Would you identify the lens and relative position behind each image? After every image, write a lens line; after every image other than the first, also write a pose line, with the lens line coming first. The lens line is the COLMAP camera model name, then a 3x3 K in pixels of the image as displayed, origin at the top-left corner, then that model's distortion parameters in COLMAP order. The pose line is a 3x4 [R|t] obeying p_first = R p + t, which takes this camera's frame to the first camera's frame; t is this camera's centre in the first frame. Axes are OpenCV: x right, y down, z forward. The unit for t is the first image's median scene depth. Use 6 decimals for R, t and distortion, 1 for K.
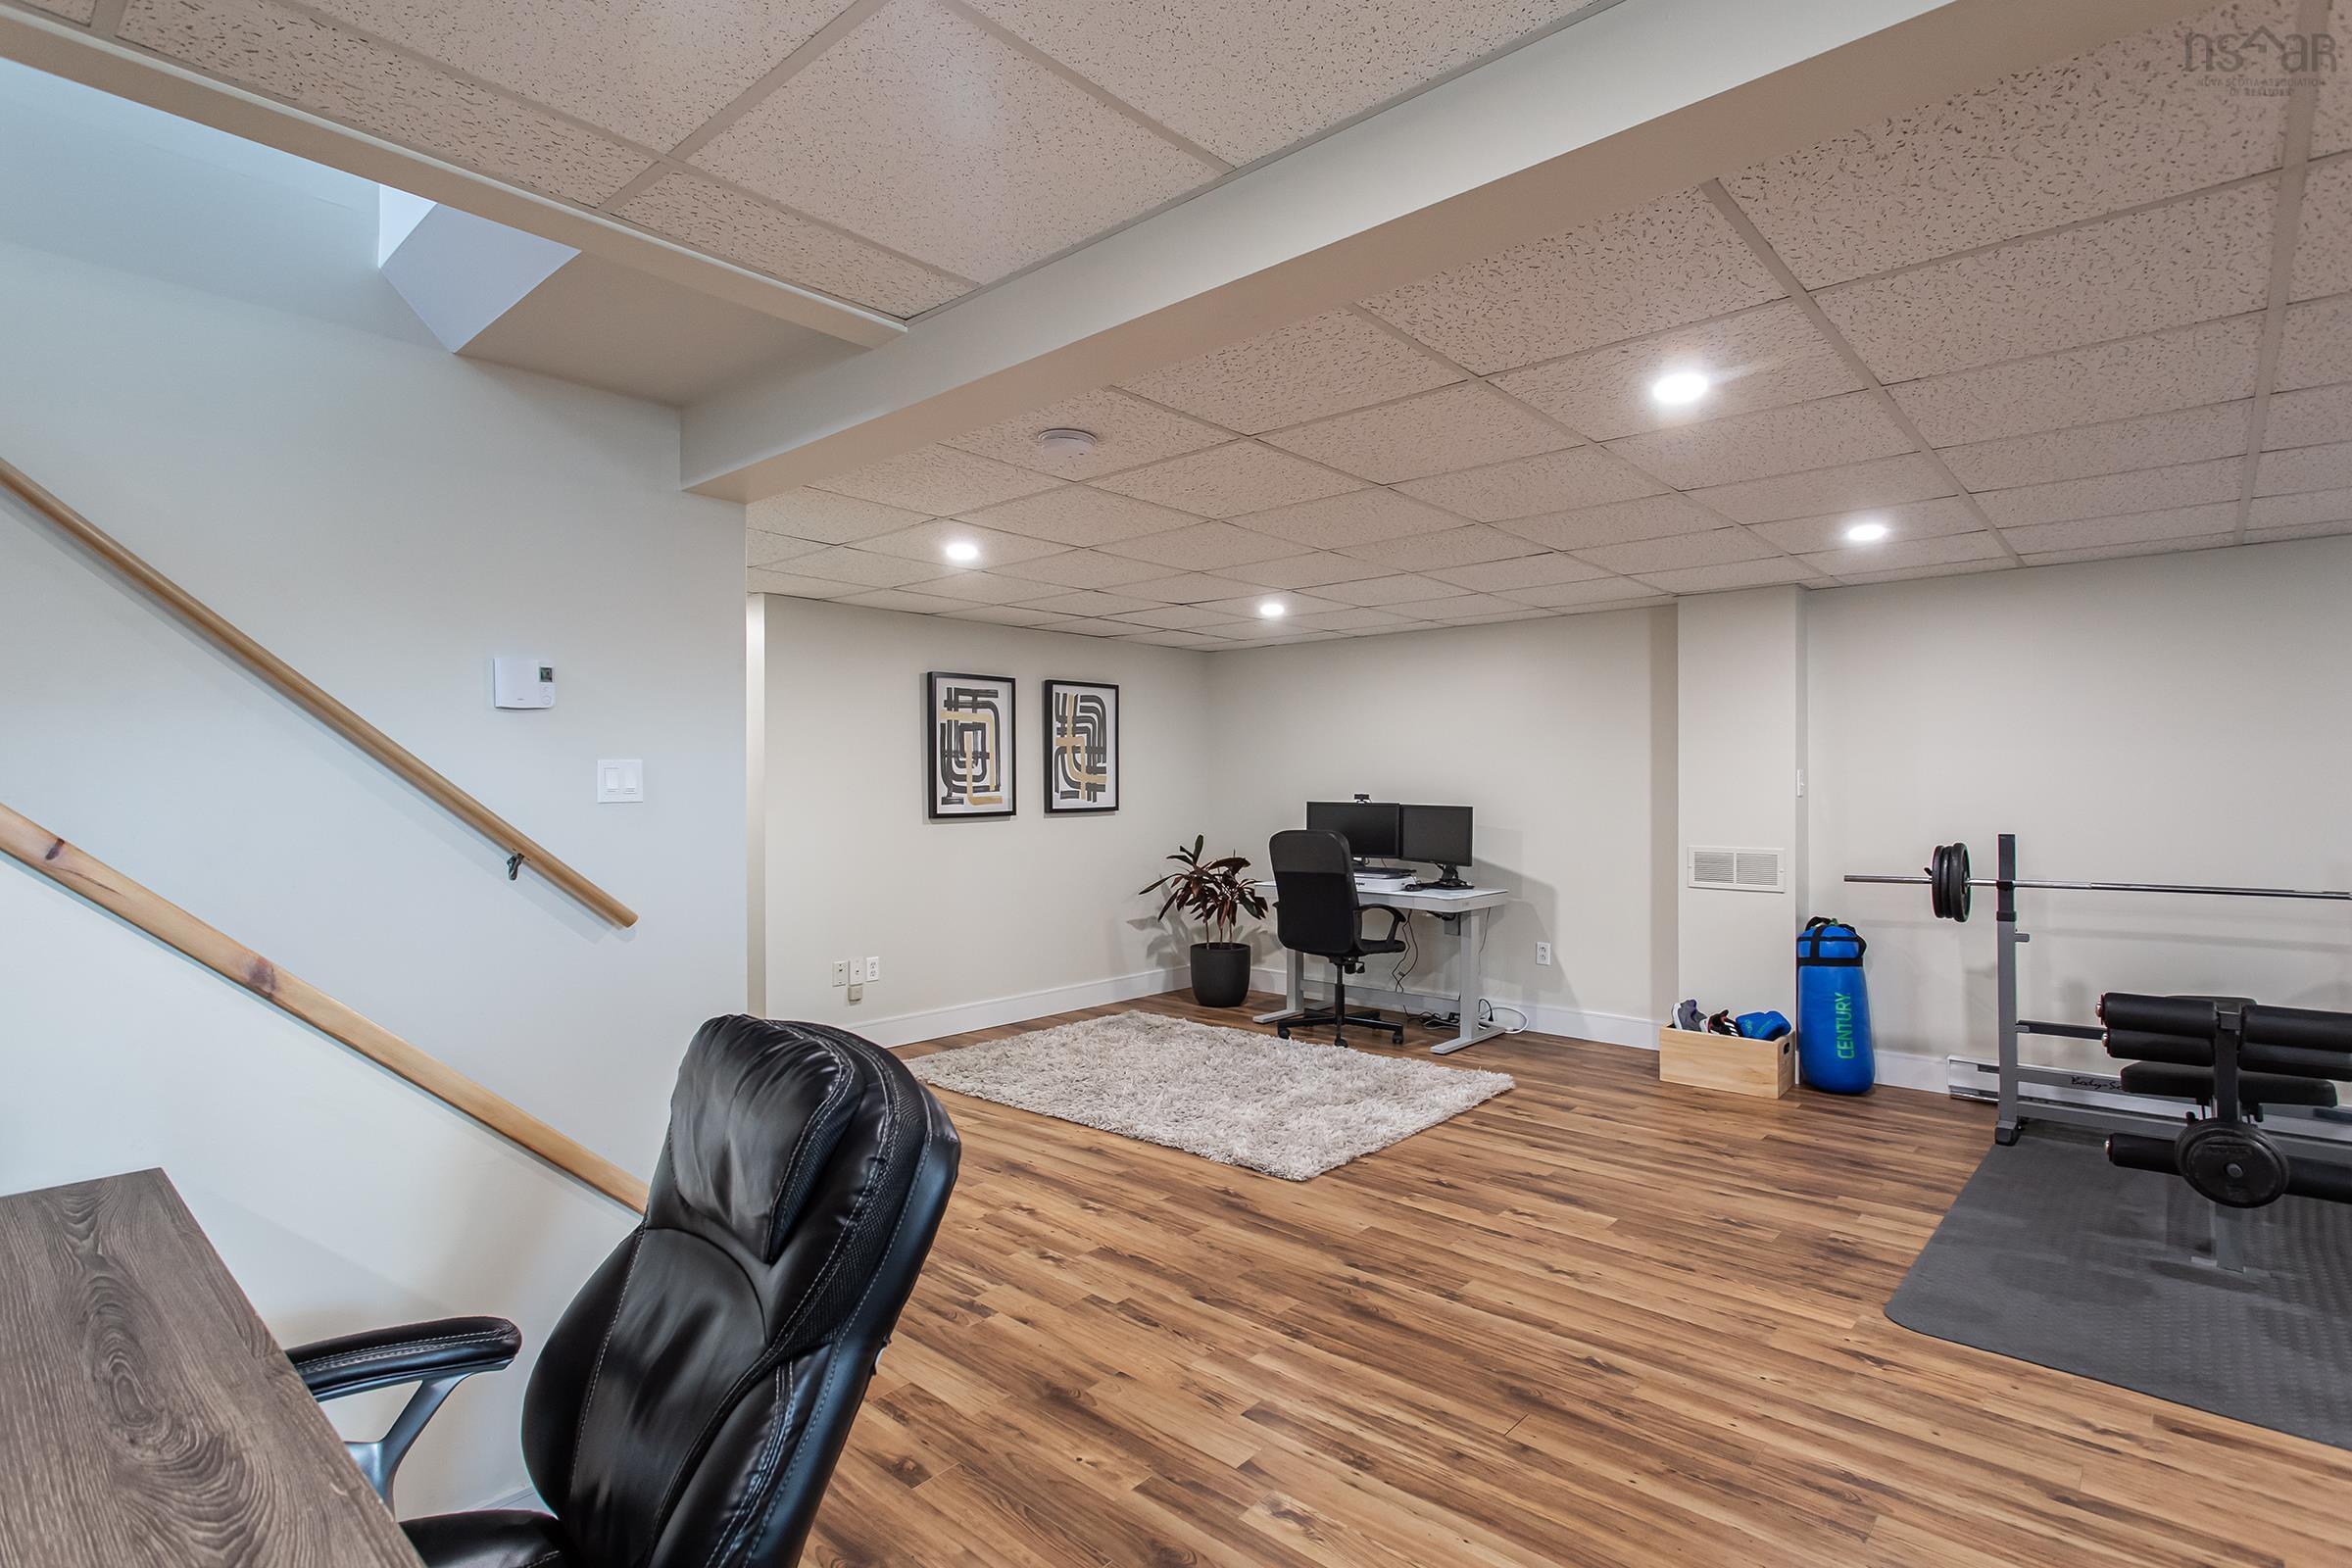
lens RADIAL K [[1133.2, 0, 1159.1], [0, 1133.2, 780.4], [0, 0, 1]] dist [0.002506, 0.000645]
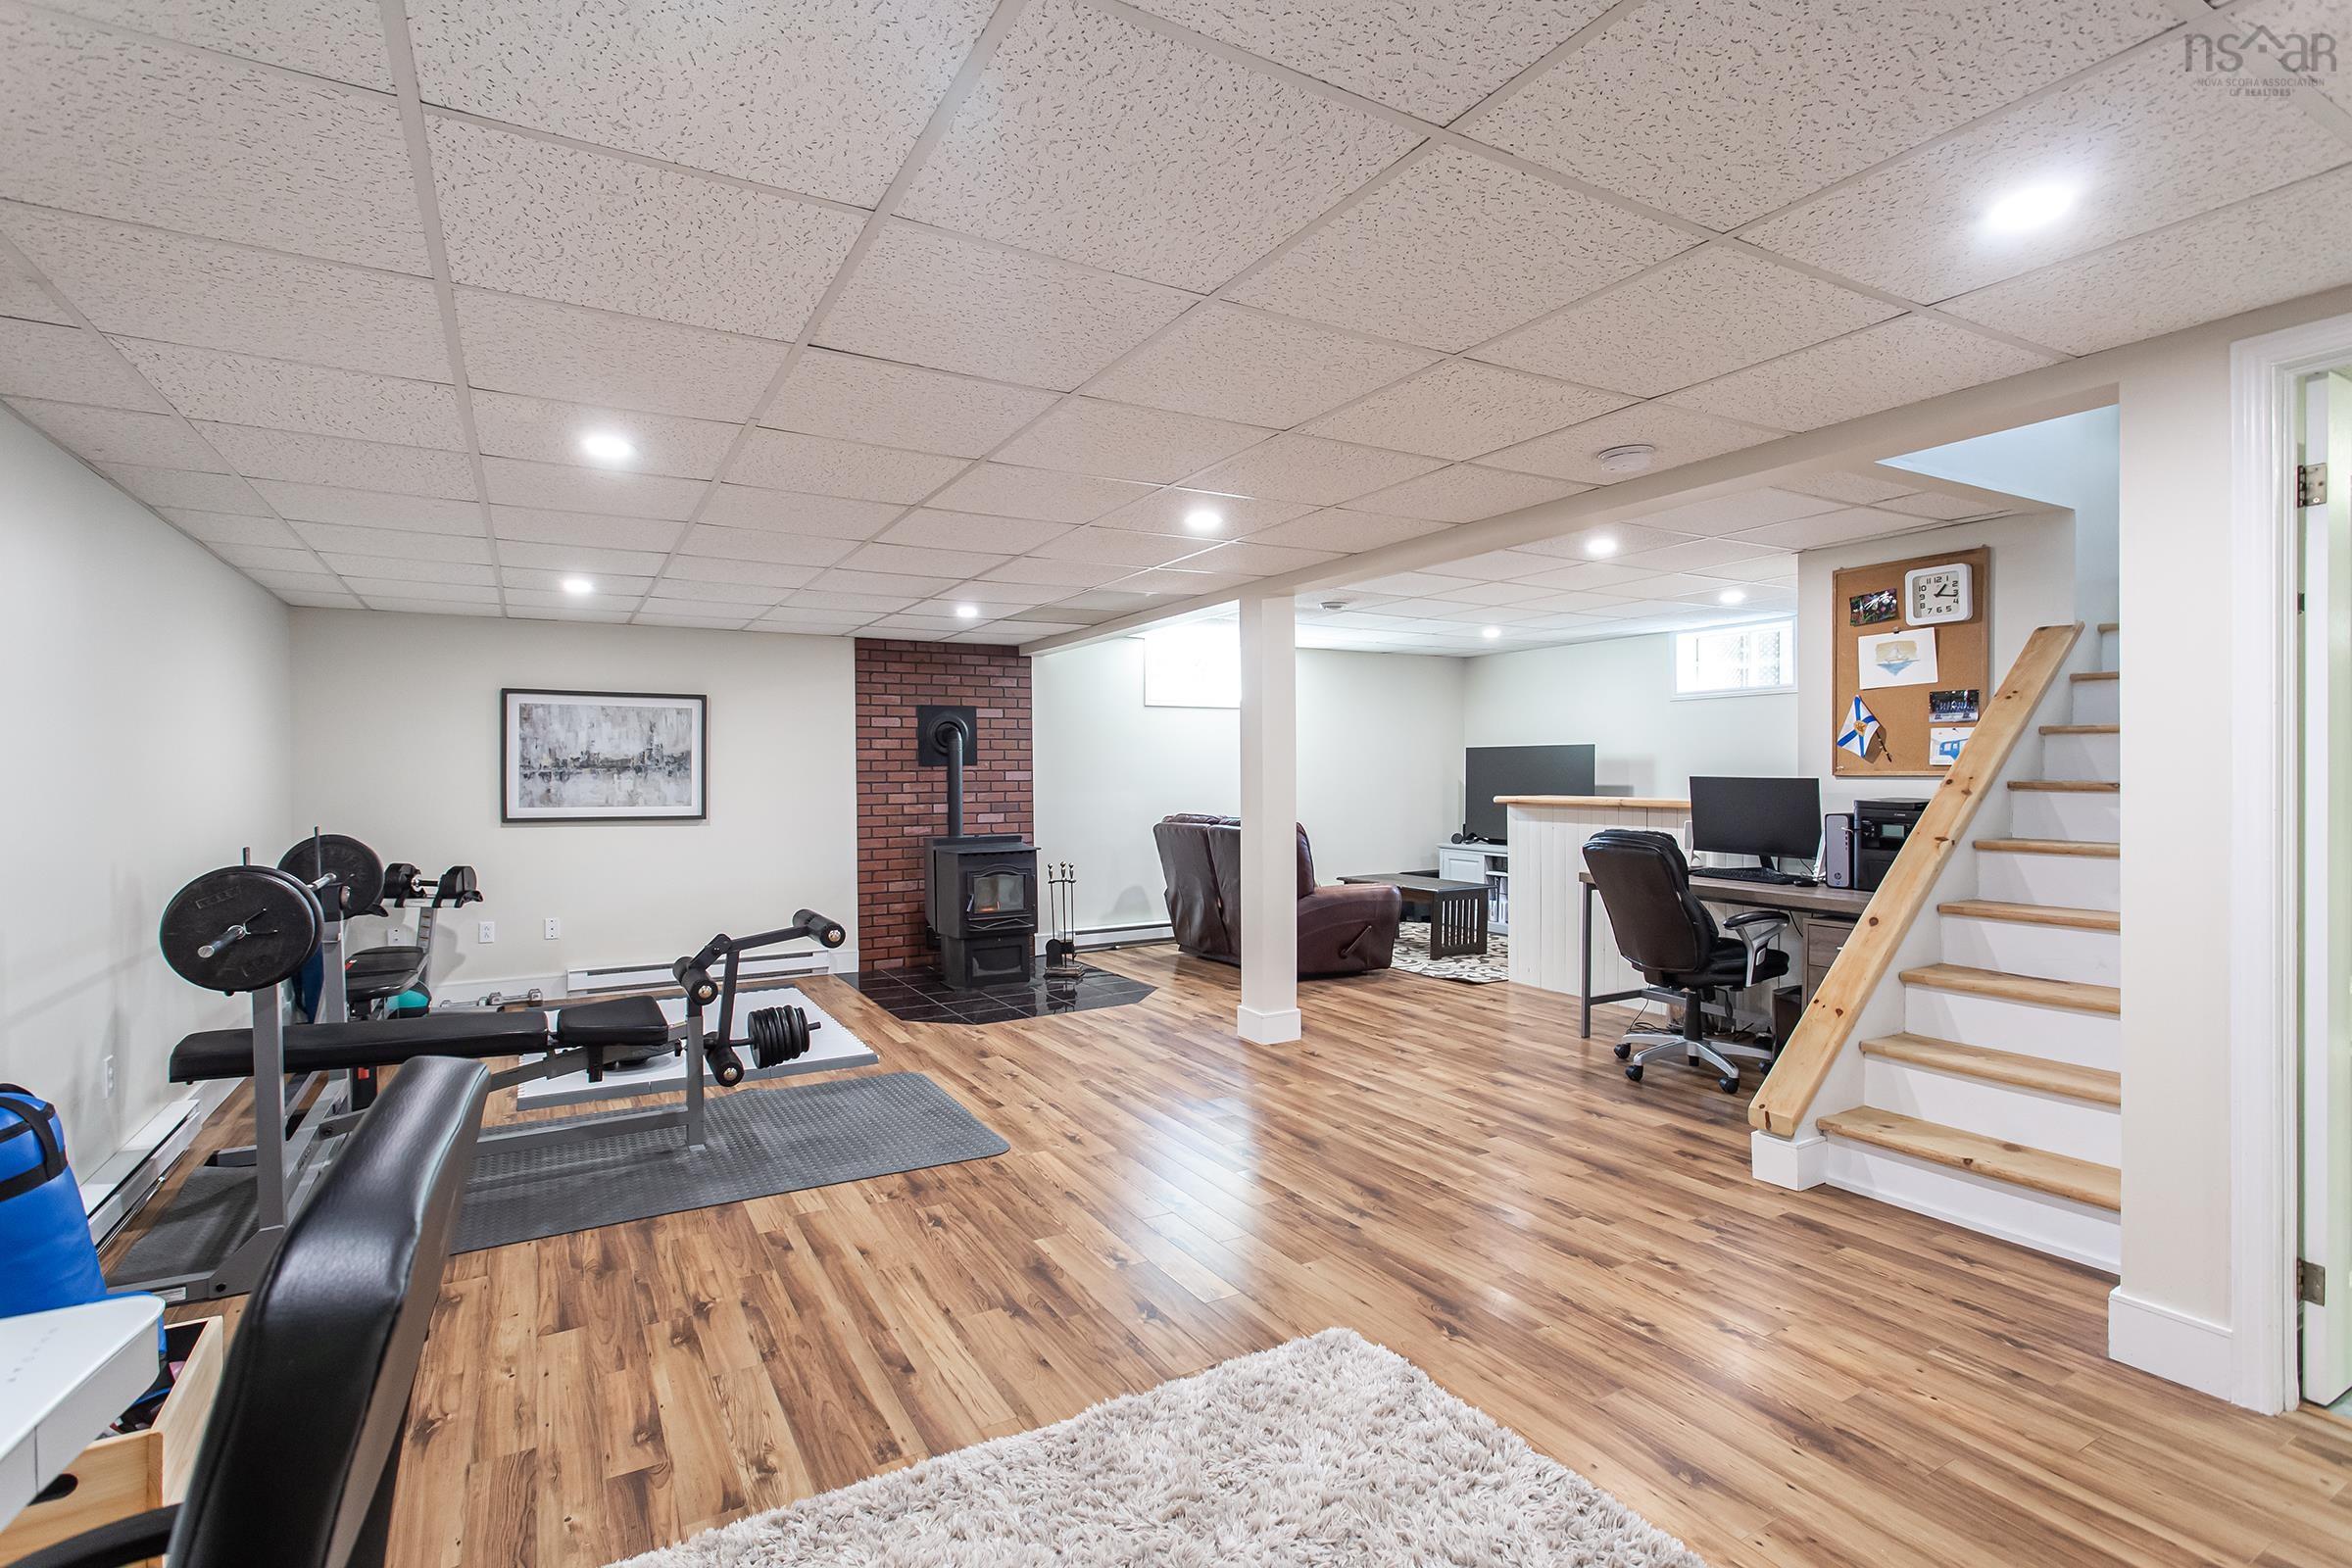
lens RADIAL K [[1133.2, 0, 1159.1], [0, 1133.2, 780.4], [0, 0, 1]] dist [0.002506, 0.000645]
pose [[-0.951266, 0.005372, 0.308325, 0.013831], [0.005842, 0.999983, 0.000600, 0.004277], [-0.308316, 0.002372, -0.951281, 2.037934]]
